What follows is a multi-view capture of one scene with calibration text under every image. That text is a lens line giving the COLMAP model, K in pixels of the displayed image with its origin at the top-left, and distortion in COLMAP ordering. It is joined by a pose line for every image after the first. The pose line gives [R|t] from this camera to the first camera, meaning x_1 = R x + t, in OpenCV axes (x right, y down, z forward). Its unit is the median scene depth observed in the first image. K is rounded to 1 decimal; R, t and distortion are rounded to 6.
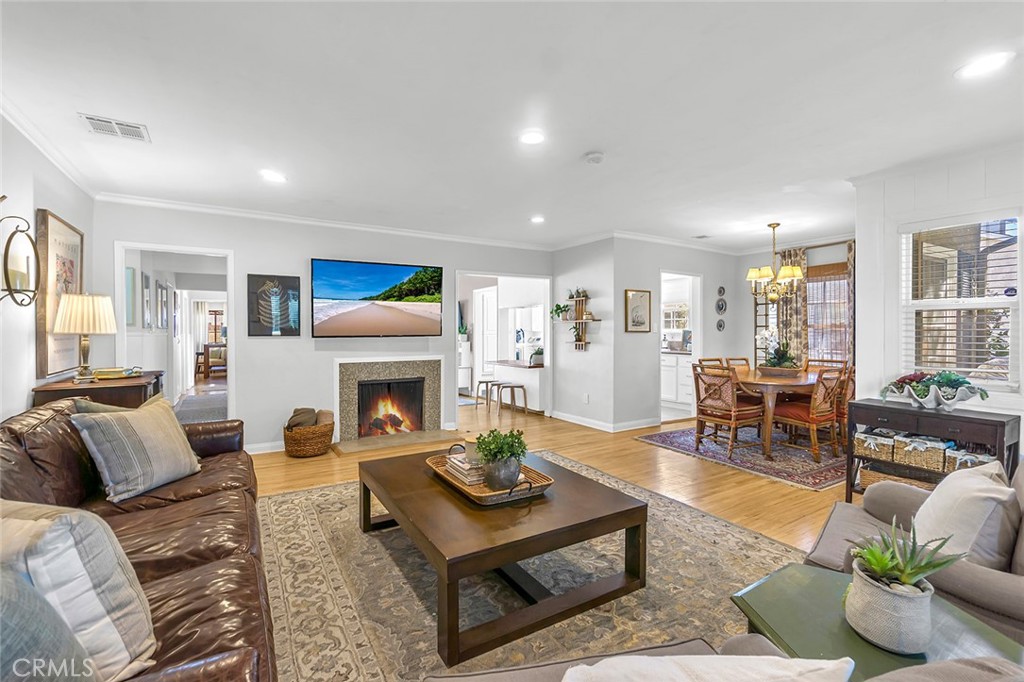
lens RADIAL K [[448.1, 0, 504.9], [0, 448.1, 335.9], [0, 0, 1]] dist [-0.002847, -0.000232]
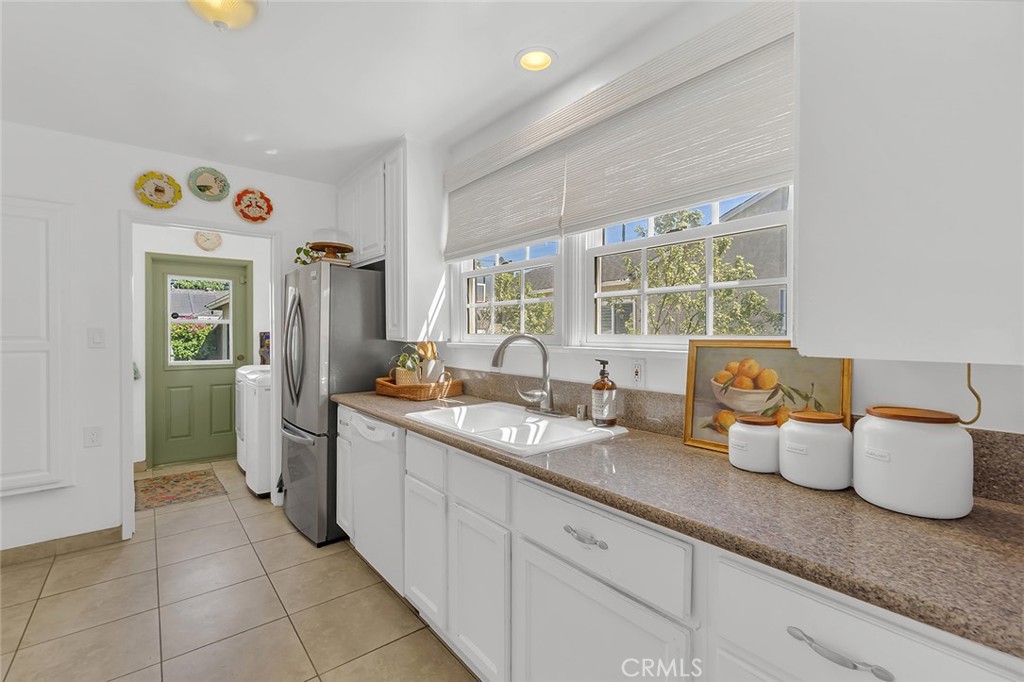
lens RADIAL K [[447.2, 0, 506.9], [0, 447.2, 332.2], [0, 0, 1]] dist [-0.000126, 0.000115]
pose [[0.991183, -0.002257, 0.132482, 0.430535], [0.003442, 0.999956, -0.008712, -0.022506], [-0.132457, 0.009091, 0.991147, 1.208849]]
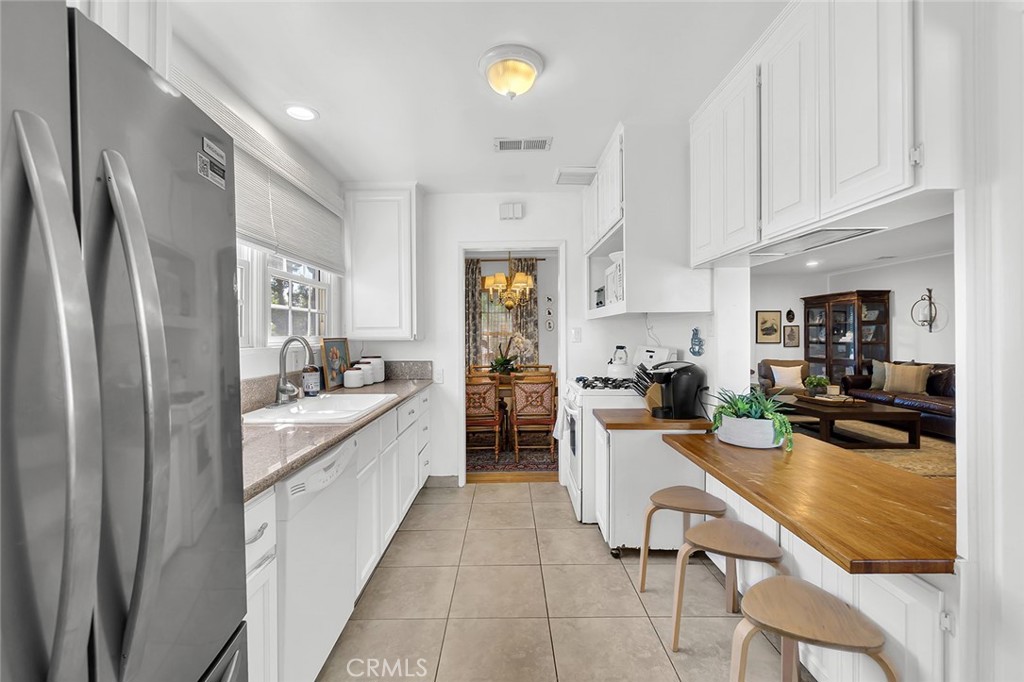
lens RADIAL K [[441.4, 0, 509.3], [0, 441.4, 333.9], [0, 0, 1]] dist [-0.000614, 0.000258]
pose [[-0.857732, 0.004033, 0.514082, 0.092767], [0.008885, 0.999936, 0.006979, -0.027468], [-0.514021, 0.010553, -0.857713, 1.850774]]
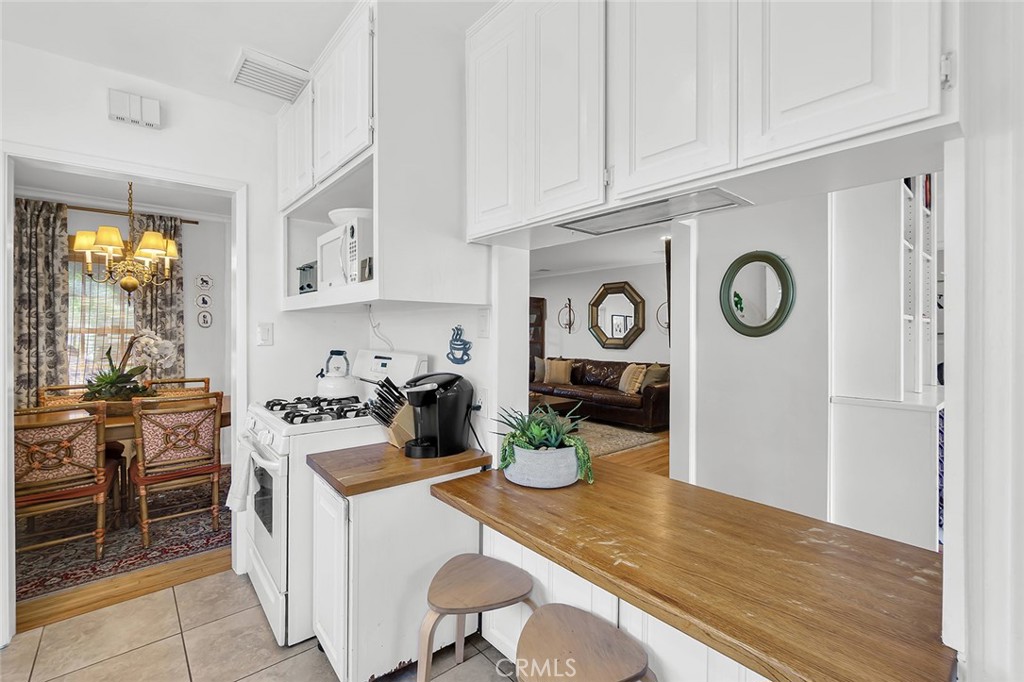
lens RADIAL K [[448.1, 0, 504.9], [0, 448.1, 335.9], [0, 0, 1]] dist [-0.002847, -0.000232]
pose [[-0.987028, -0.003338, -0.160516, 0.196462], [-0.005798, 0.999873, 0.014865, -0.026616], [0.160446, 0.015603, -0.986921, 1.681082]]
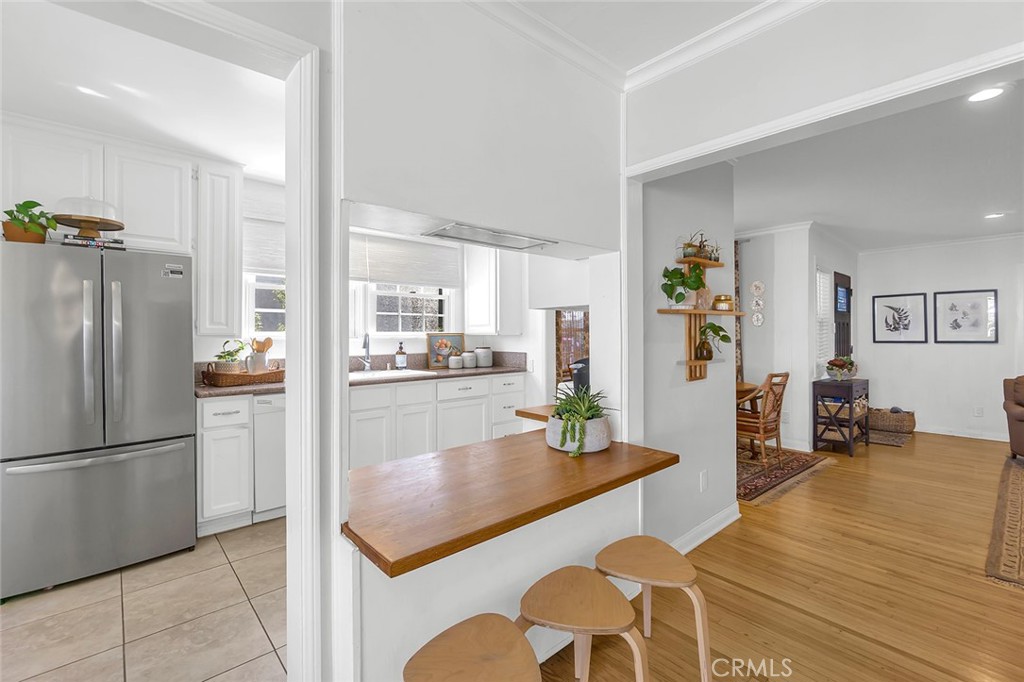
lens RADIAL K [[447.2, 0, 506.9], [0, 447.2, 332.2], [0, 0, 1]] dist [-0.000126, 0.000115]
pose [[-0.177400, 0.004263, 0.984130, -0.278596], [0.014014, 0.999900, -0.001805, -0.018303], [-0.984039, 0.013472, -0.177442, 1.488774]]
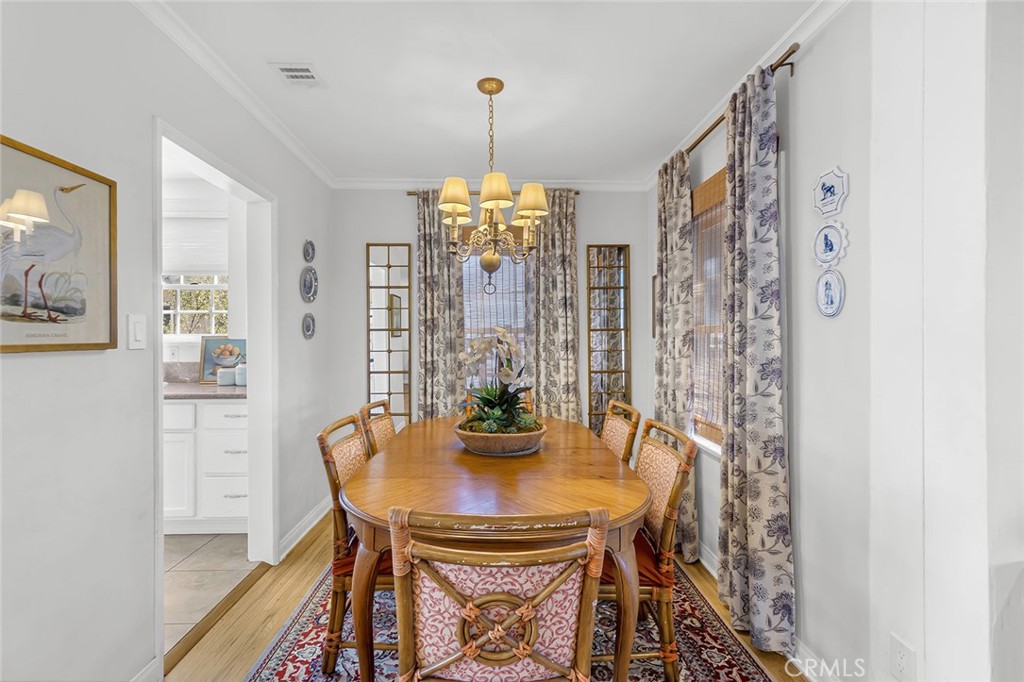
lens RADIAL K [[441.4, 0, 509.3], [0, 441.4, 333.9], [0, 0, 1]] dist [-0.000614, 0.000258]
pose [[0.488103, 0.002517, 0.872783, 0.249200], [0.009591, 0.999920, -0.008247, -0.013537], [-0.872734, 0.012396, 0.488039, 0.785777]]
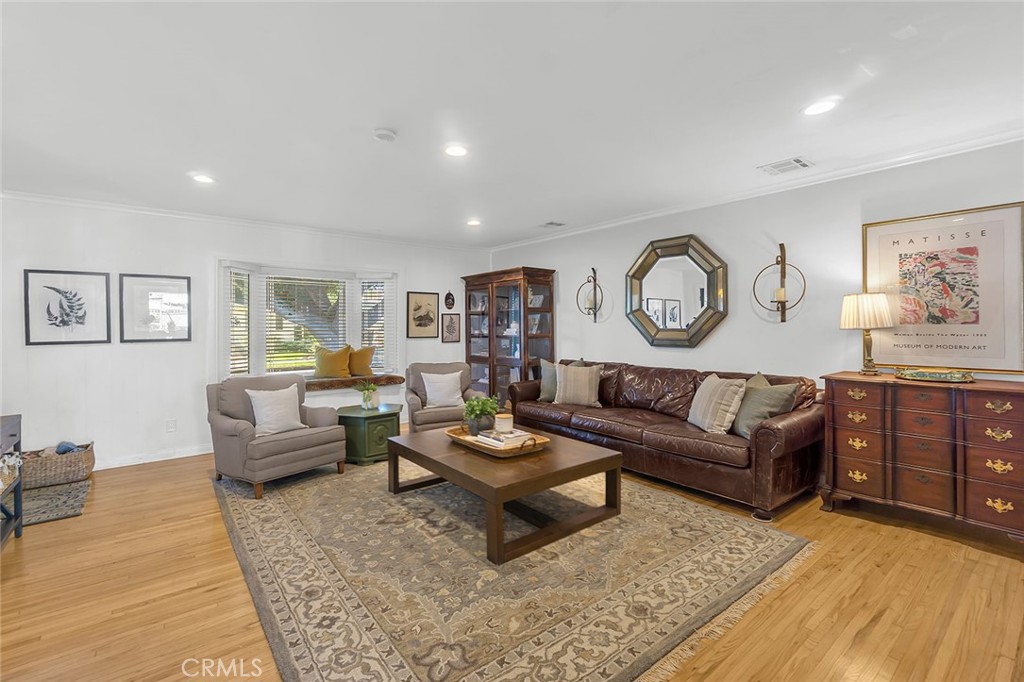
lens RADIAL K [[451.0, 0, 500.9], [0, 451.0, 328.3], [0, 0, 1]] dist [-0.001660, -0.000075]
pose [[-0.992855, 0.004088, -0.119254, 0.046377], [0.002122, 0.999860, 0.016612, -0.017026], [0.119305, 0.016240, -0.992725, 1.130219]]
